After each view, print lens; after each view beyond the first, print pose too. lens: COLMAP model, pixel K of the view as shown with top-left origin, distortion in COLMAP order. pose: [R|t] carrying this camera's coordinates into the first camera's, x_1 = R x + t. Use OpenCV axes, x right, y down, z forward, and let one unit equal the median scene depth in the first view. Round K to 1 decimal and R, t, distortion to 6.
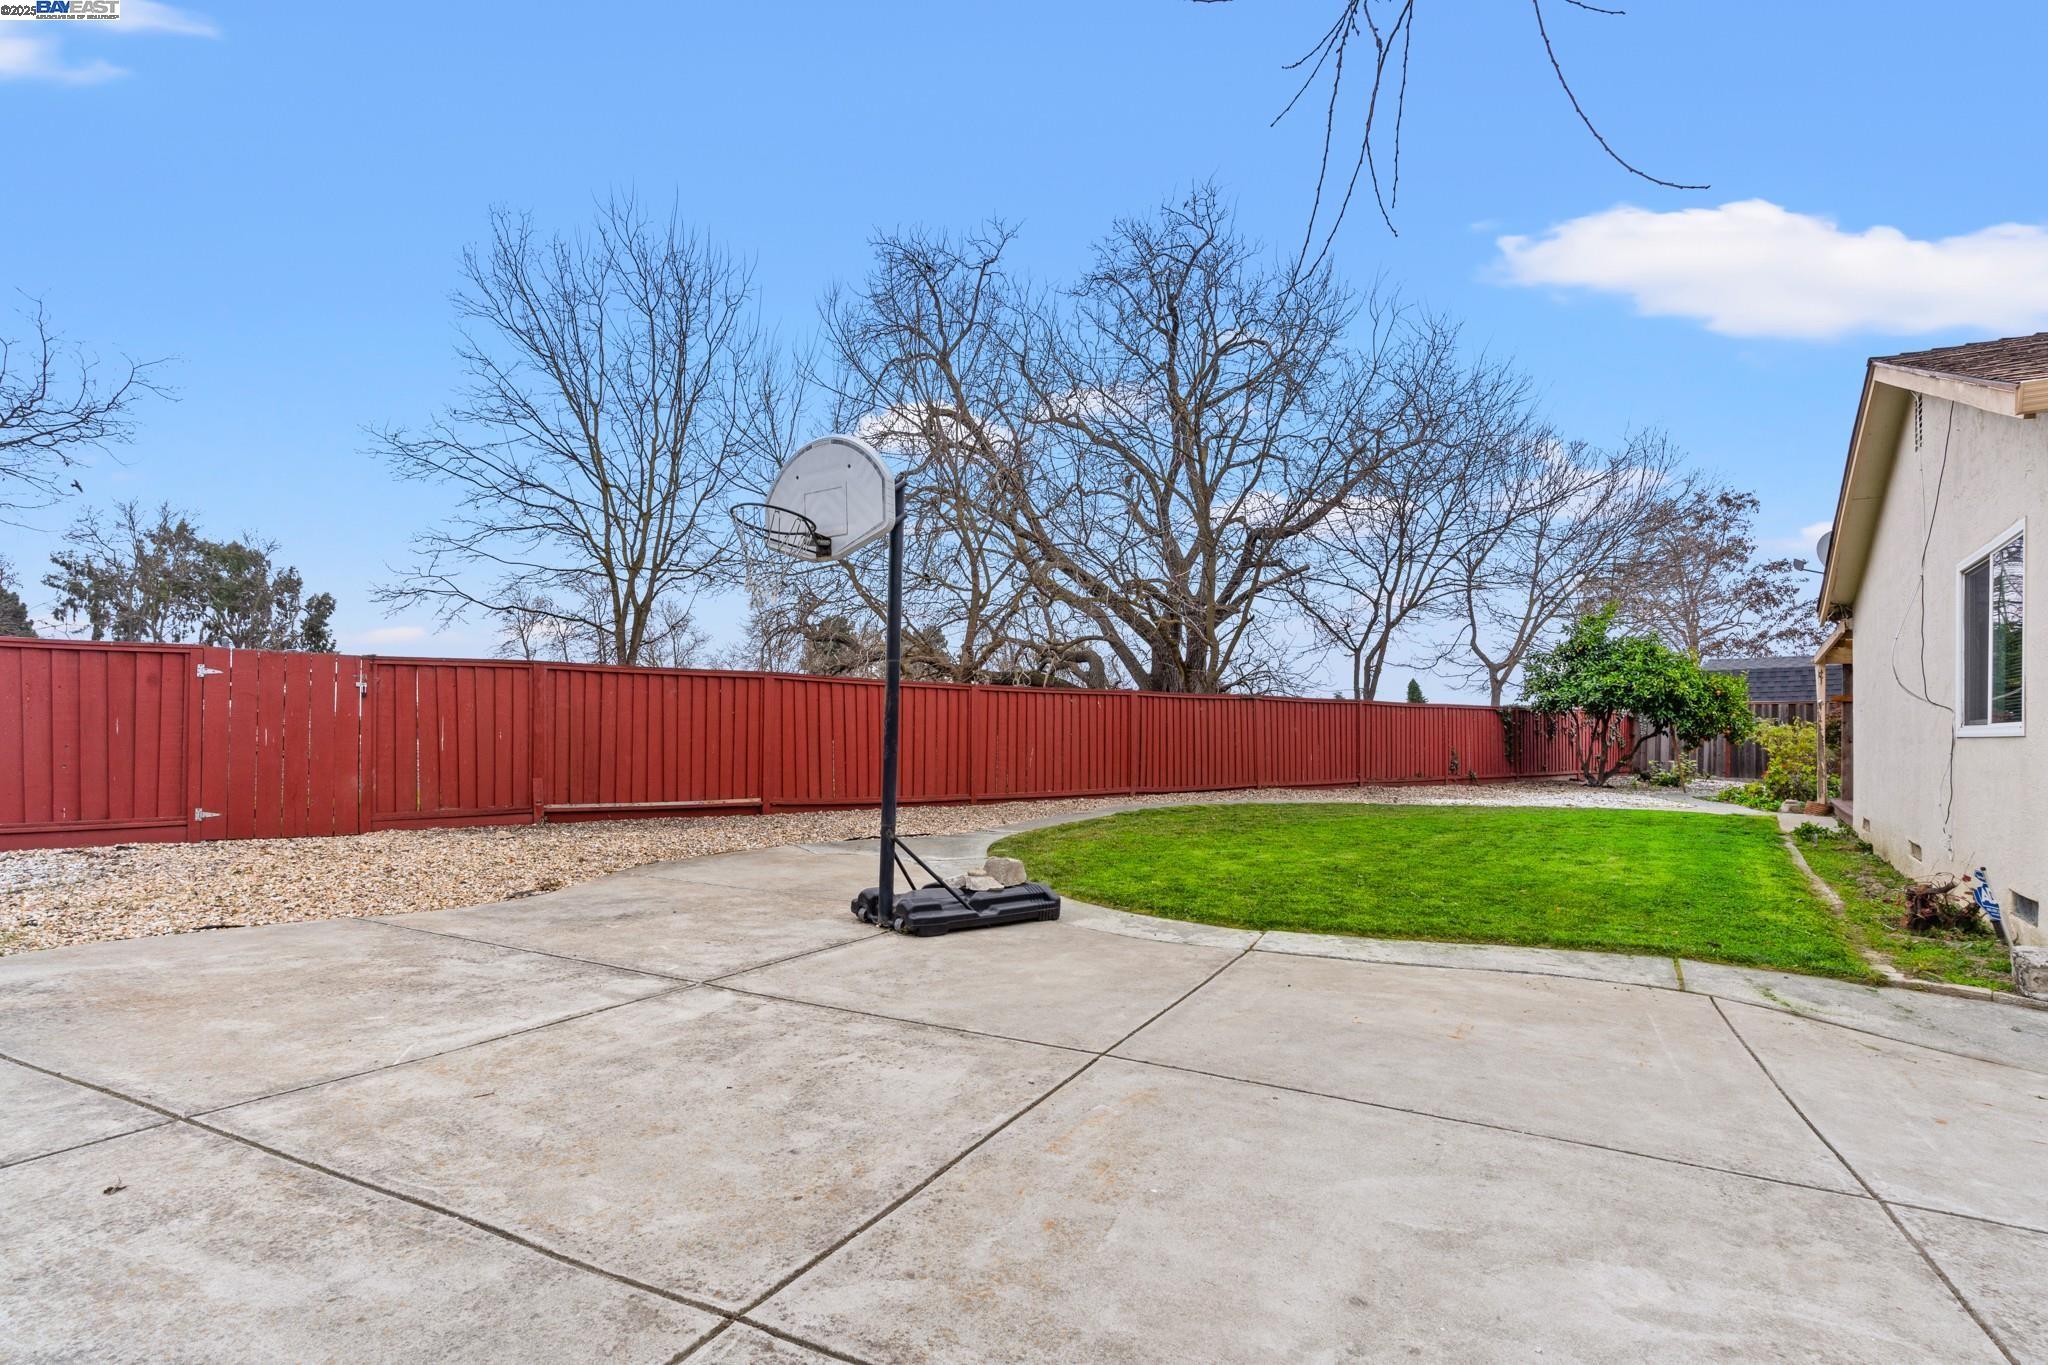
lens RADIAL K [[987.2, 0, 1006.5], [0, 987.2, 750.4], [0, 0, 1]] dist [-0.000504, -0.001066]
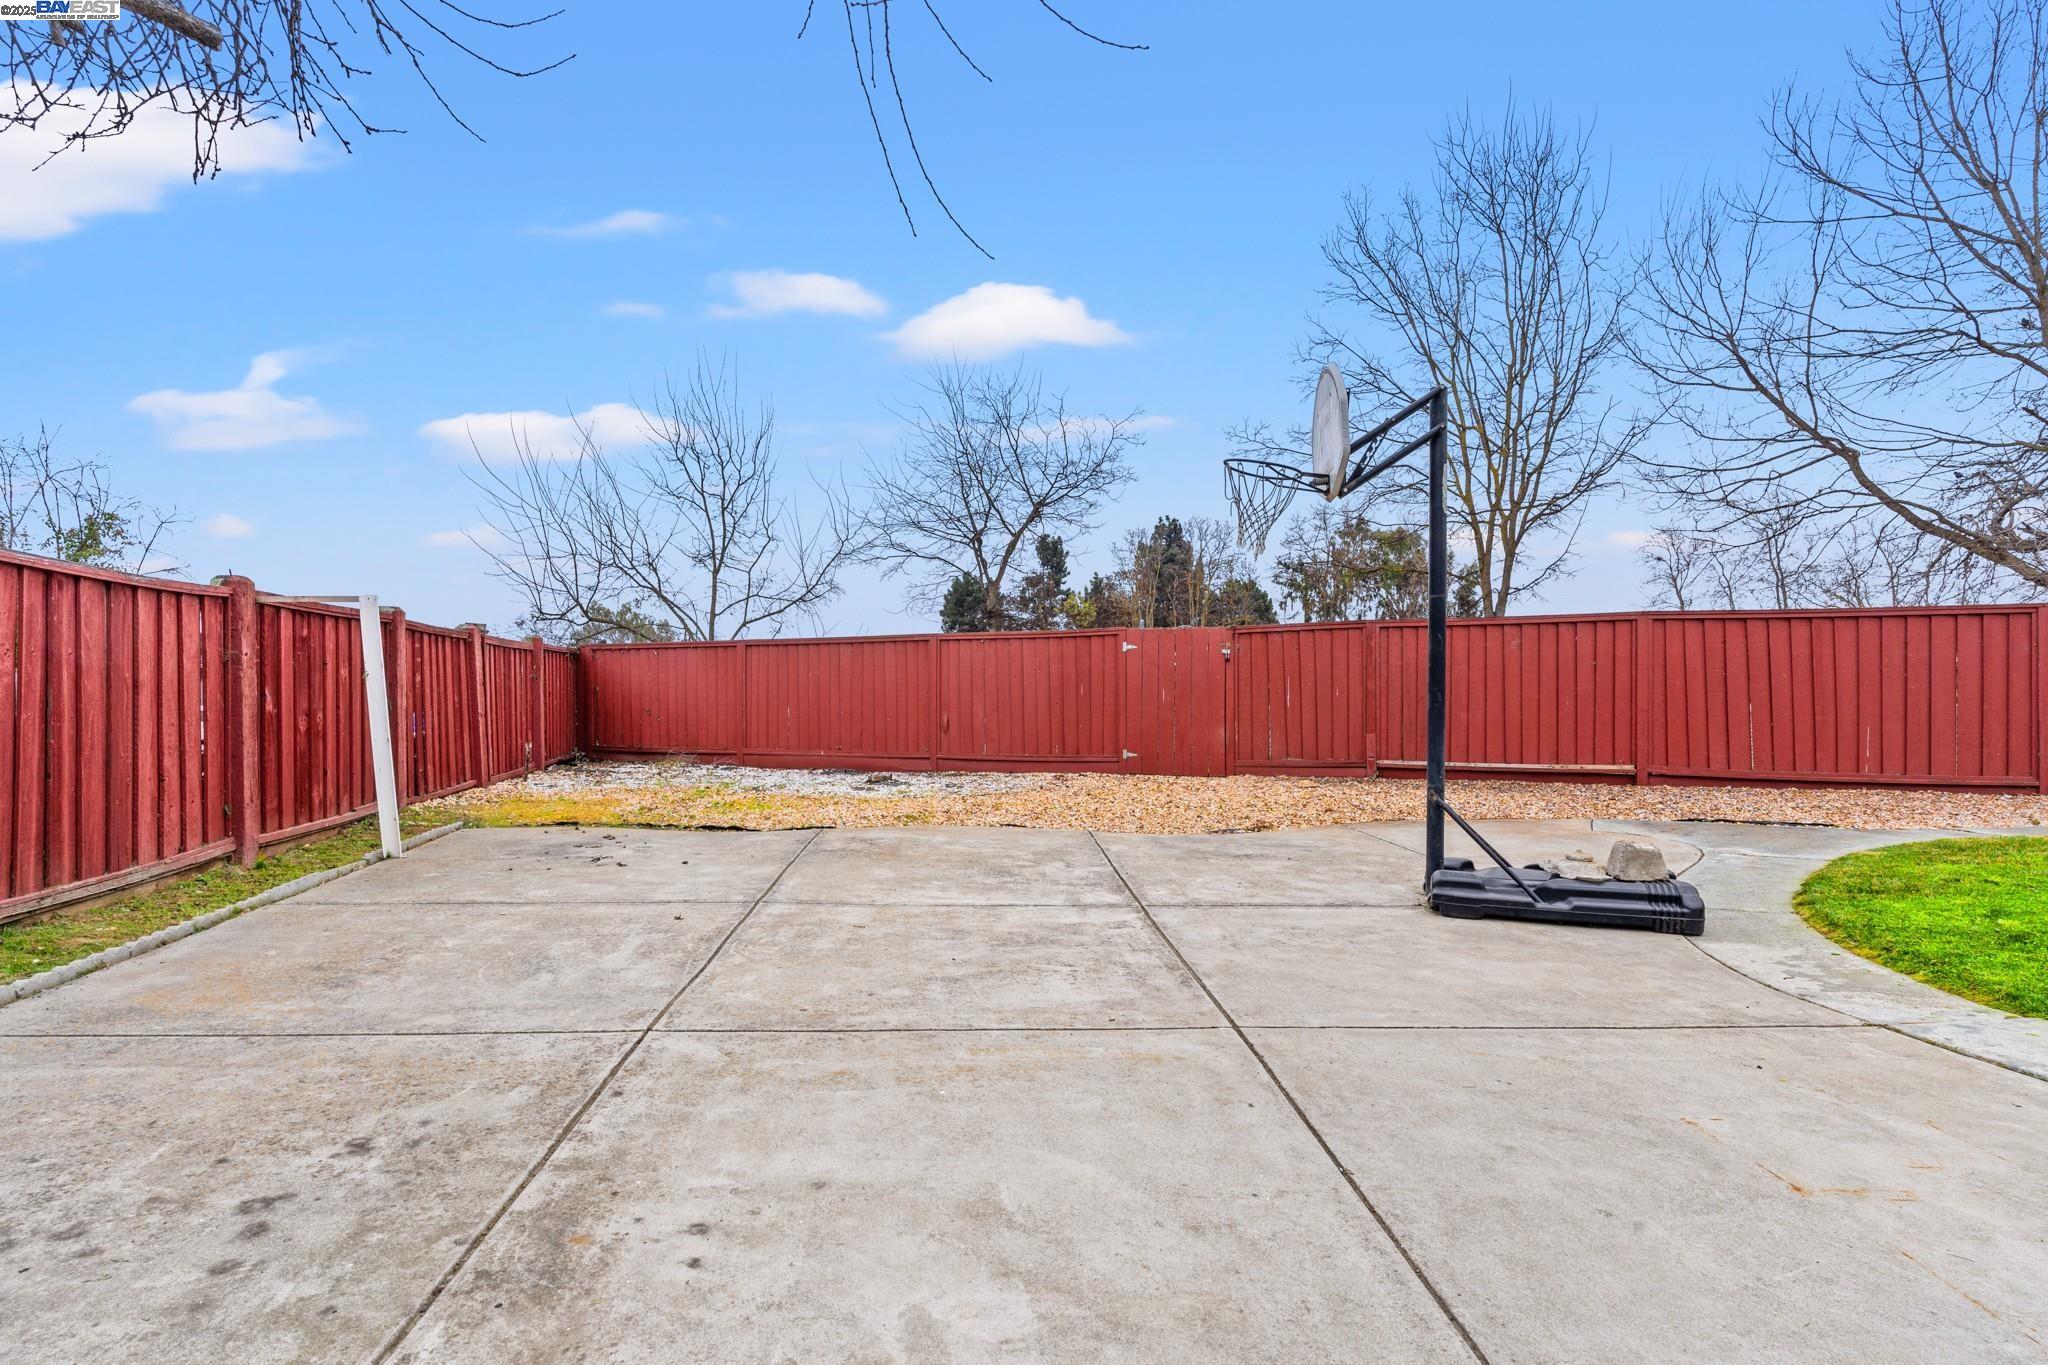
lens RADIAL K [[1012.9, 0, 954.7], [0, 1012.9, 710.6], [0, 0, 1]] dist [-0.014679, 0.002533]
pose [[0.506530, 0.002848, -0.862218, 0.417090], [-0.004596, 0.999989, 0.000603, 0.010232], [0.862210, 0.003657, 0.506538, 0.168716]]
